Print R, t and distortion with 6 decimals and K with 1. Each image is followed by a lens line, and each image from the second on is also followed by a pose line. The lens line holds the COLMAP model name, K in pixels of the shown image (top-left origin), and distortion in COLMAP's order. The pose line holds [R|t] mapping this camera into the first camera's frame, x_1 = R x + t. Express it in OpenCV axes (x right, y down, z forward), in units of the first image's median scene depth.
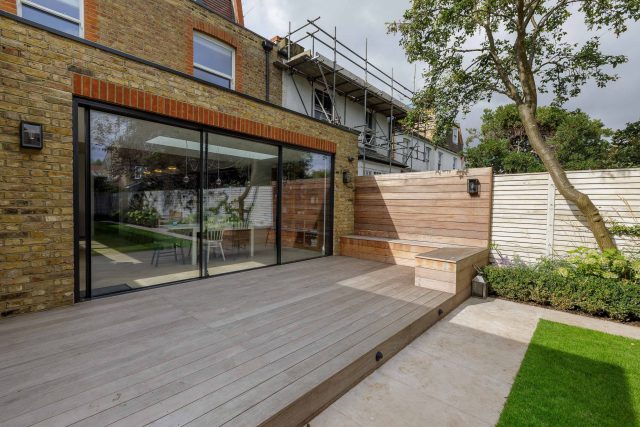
lens RADIAL K [[285.1, 0, 320.0], [0, 285.1, 213.5], [0, 0, 1]] dist [0.001184, -0.000002]
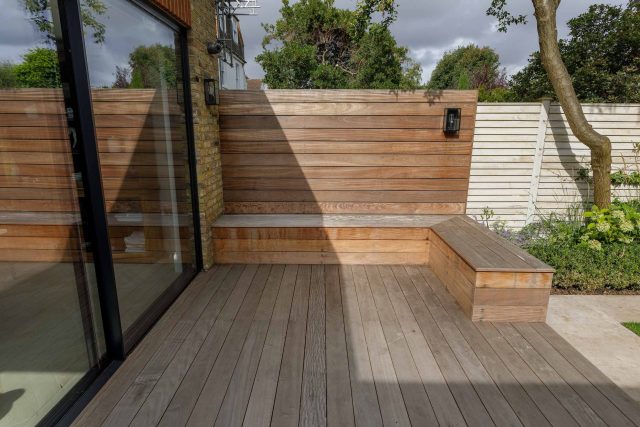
lens RADIAL K [[365.9, 0, 318.4], [0, 365.9, 213.5], [0, 0, 1]] dist [-0.000300, -0.000298]
pose [[0.745567, -0.164654, 0.645770, -0.223816], [0.029585, 0.976220, 0.214753, -0.075631], [-0.665773, -0.141008, 0.732709, 0.571092]]
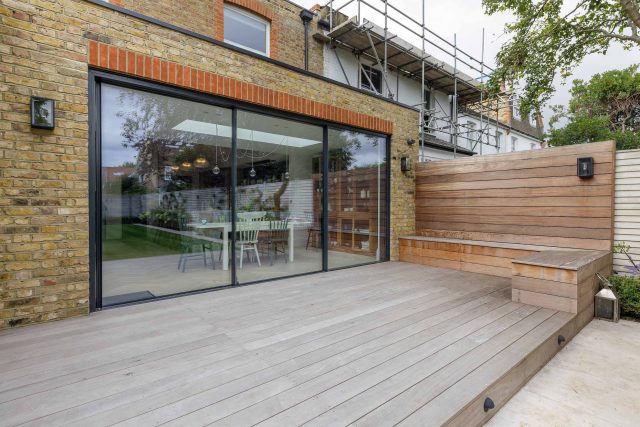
lens RADIAL K [[324.5, 0, 321.9], [0, 324.5, 209.5], [0, 0, 1]] dist [-0.000512, -0.000269]
pose [[0.991990, -0.012683, -0.125674, -0.035618], [0.010154, 0.999733, -0.020739, 0.023189], [0.125904, 0.019297, 0.991855, 0.081080]]
